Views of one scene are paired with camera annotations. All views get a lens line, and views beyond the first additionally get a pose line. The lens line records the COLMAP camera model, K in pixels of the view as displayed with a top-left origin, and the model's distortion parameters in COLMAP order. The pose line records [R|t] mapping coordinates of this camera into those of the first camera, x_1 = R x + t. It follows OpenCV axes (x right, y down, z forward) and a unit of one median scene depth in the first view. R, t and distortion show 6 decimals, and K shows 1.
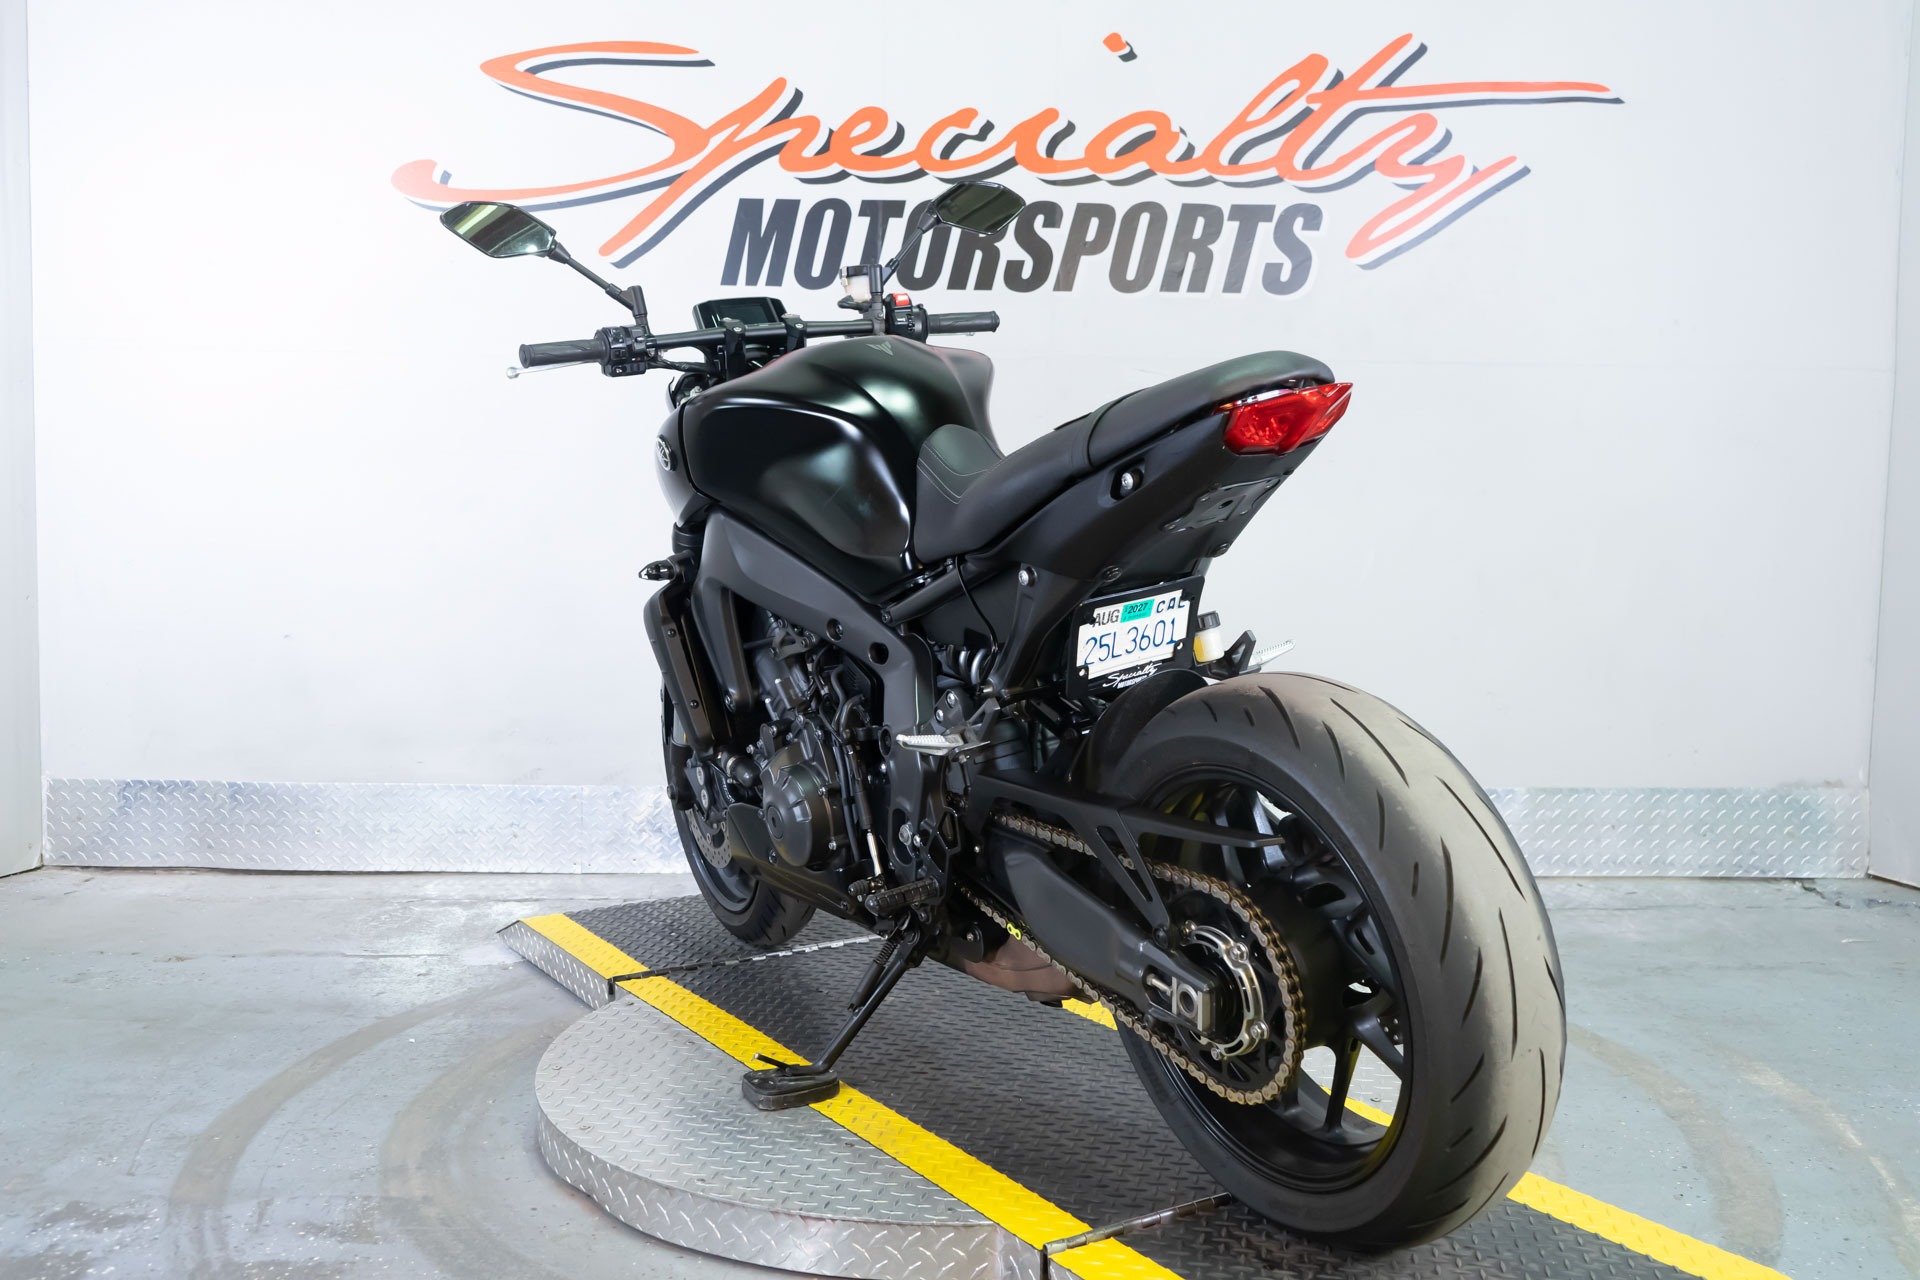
lens RADIAL K [[1834.0, 0, 962.2], [0, 1834.0, 635.0], [0, 0, 1]] dist [0.007629, 0.000000]
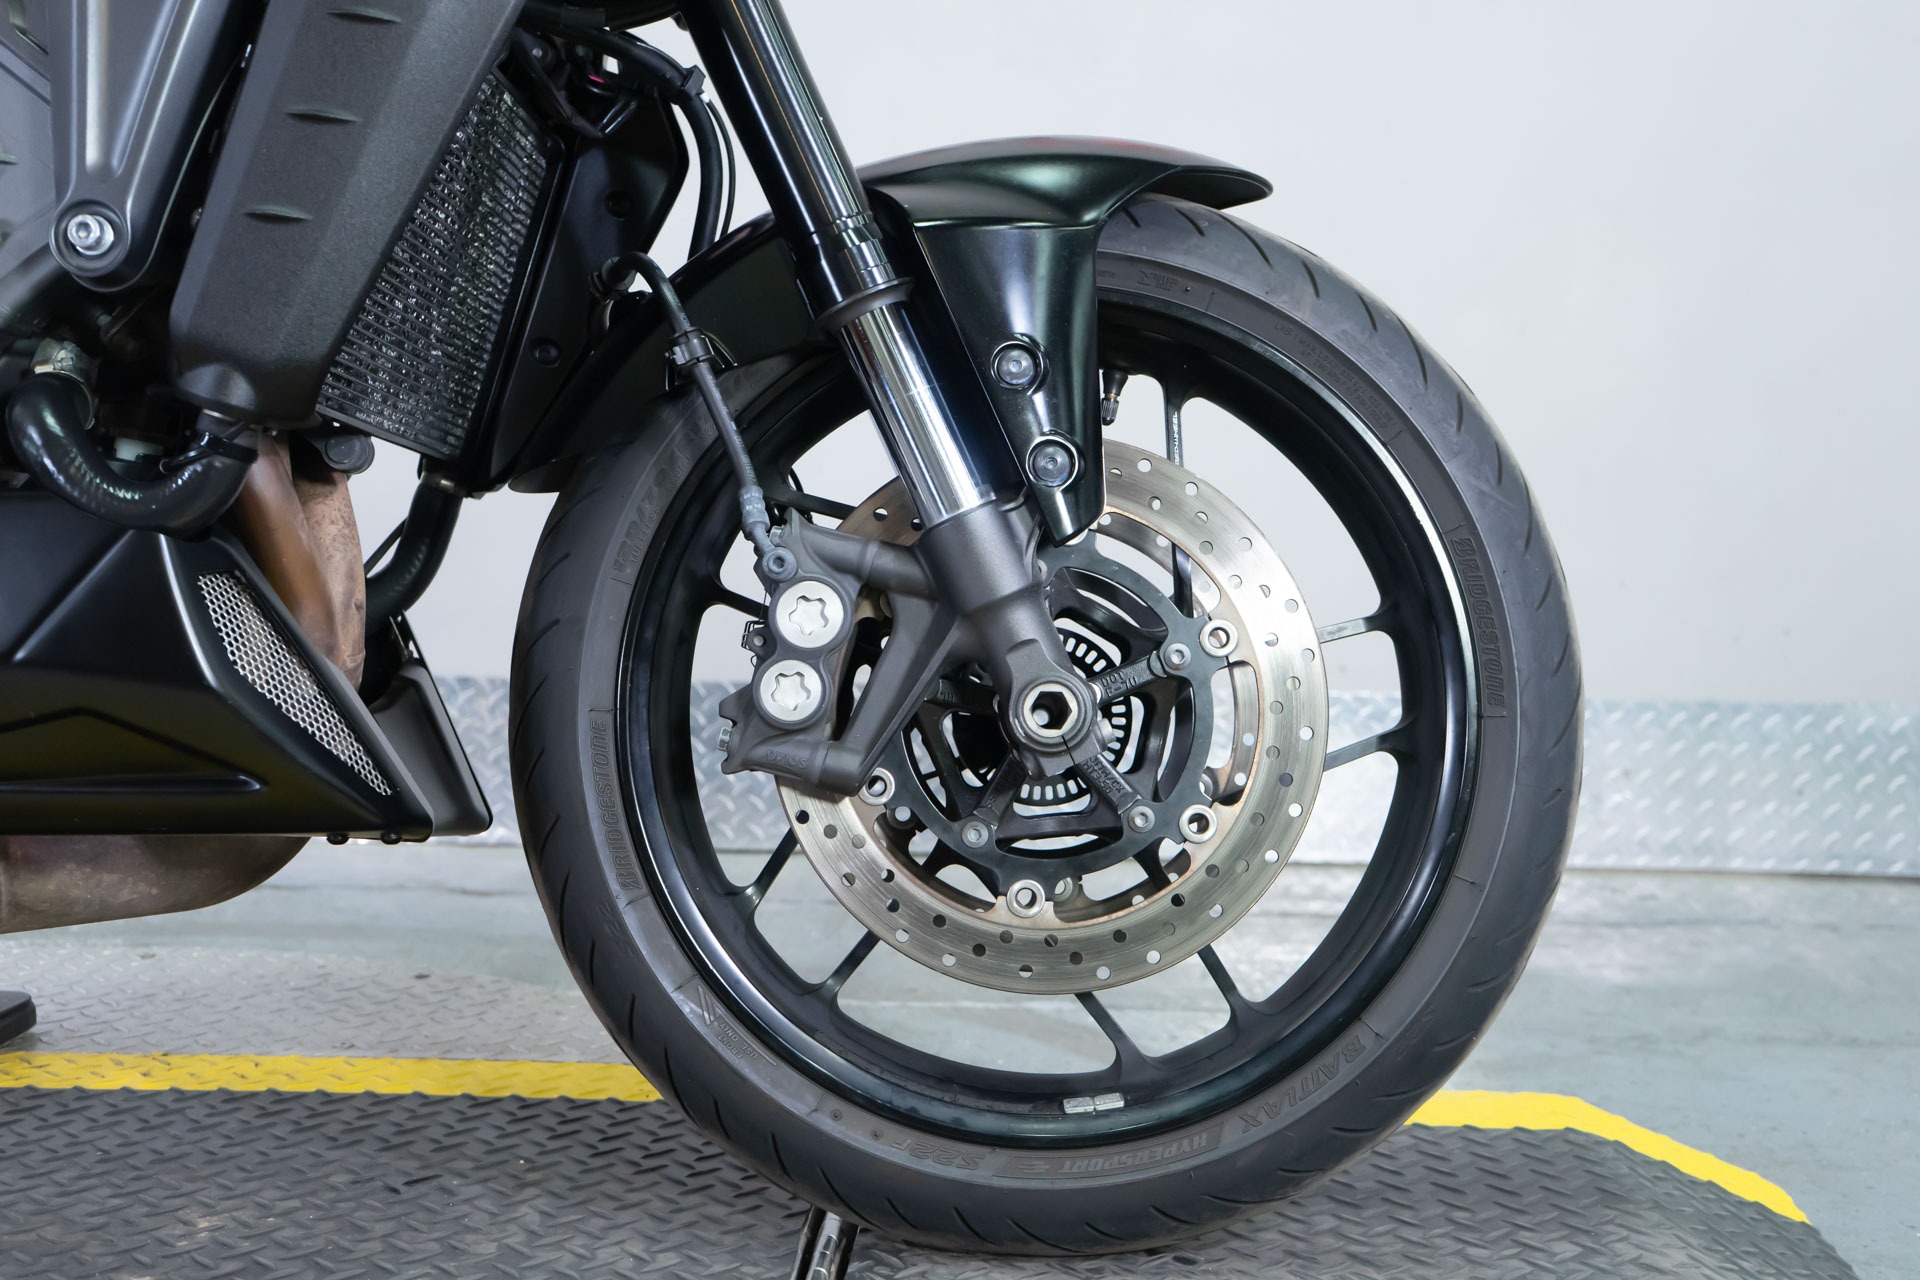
lens RADIAL K [[2458.8, 0, 1016.6], [0, 2458.8, 626.2], [0, 0, 1]] dist [0.011362, 0.000000]
pose [[0.999602, 0.024539, 0.013950, 0.174454], [-0.024685, 0.999641, 0.010389, 0.061282], [-0.013690, -0.010729, 0.999849, 0.311723]]
